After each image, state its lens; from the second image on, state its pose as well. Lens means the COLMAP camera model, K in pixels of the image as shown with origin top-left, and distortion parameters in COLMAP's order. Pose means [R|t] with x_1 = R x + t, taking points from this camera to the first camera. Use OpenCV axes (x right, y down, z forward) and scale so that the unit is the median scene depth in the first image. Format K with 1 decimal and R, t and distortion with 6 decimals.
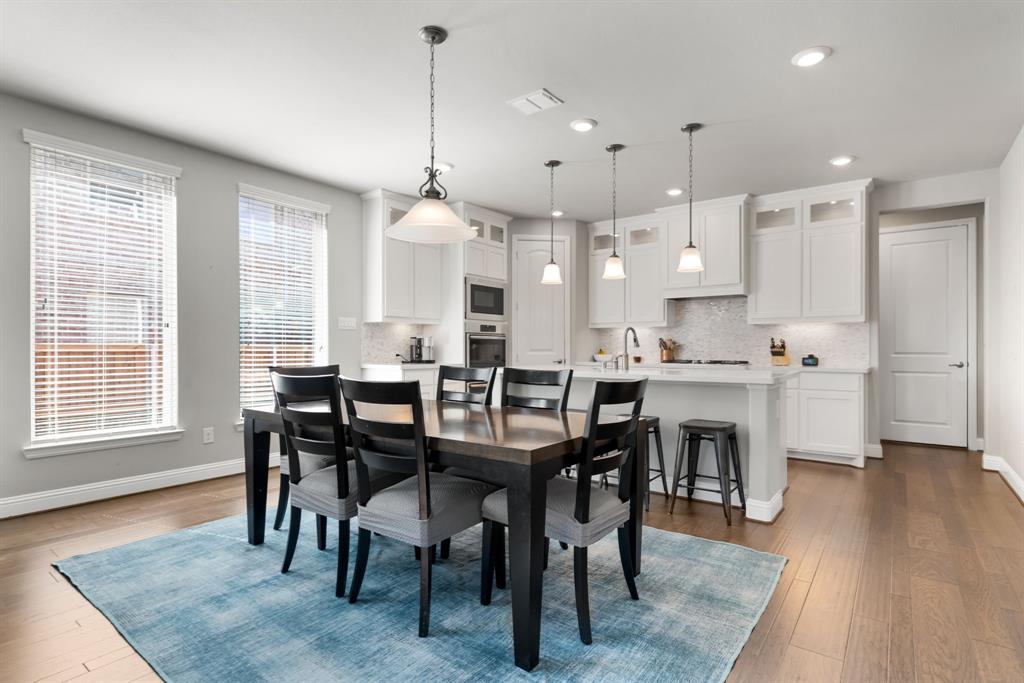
lens RADIAL K [[519.2, 0, 515.9], [0, 519.2, 346.4], [0, 0, 1]] dist [-0.002986, -0.000257]
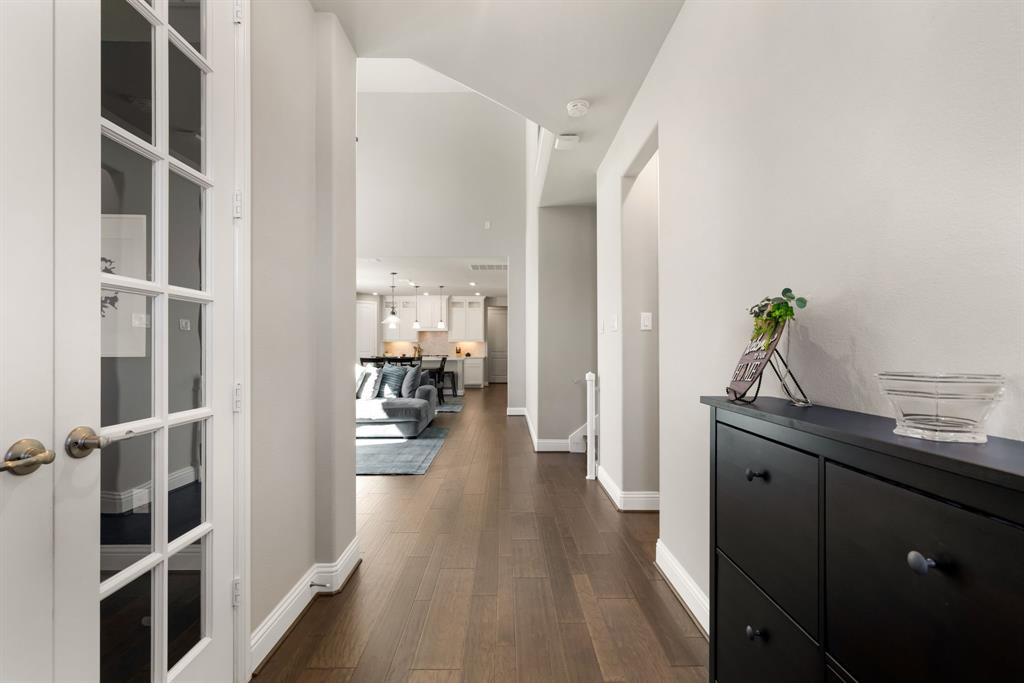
lens RADIAL K [[519.2, 0, 512.7], [0, 519.2, 345.2], [0, 0, 1]] dist [-0.002986, -0.000257]
pose [[0.799235, 0.001168, 0.601017, -0.962889], [0.000712, 0.999996, -0.002891, -0.017230], [-0.601018, 0.002739, 0.799231, -1.448218]]
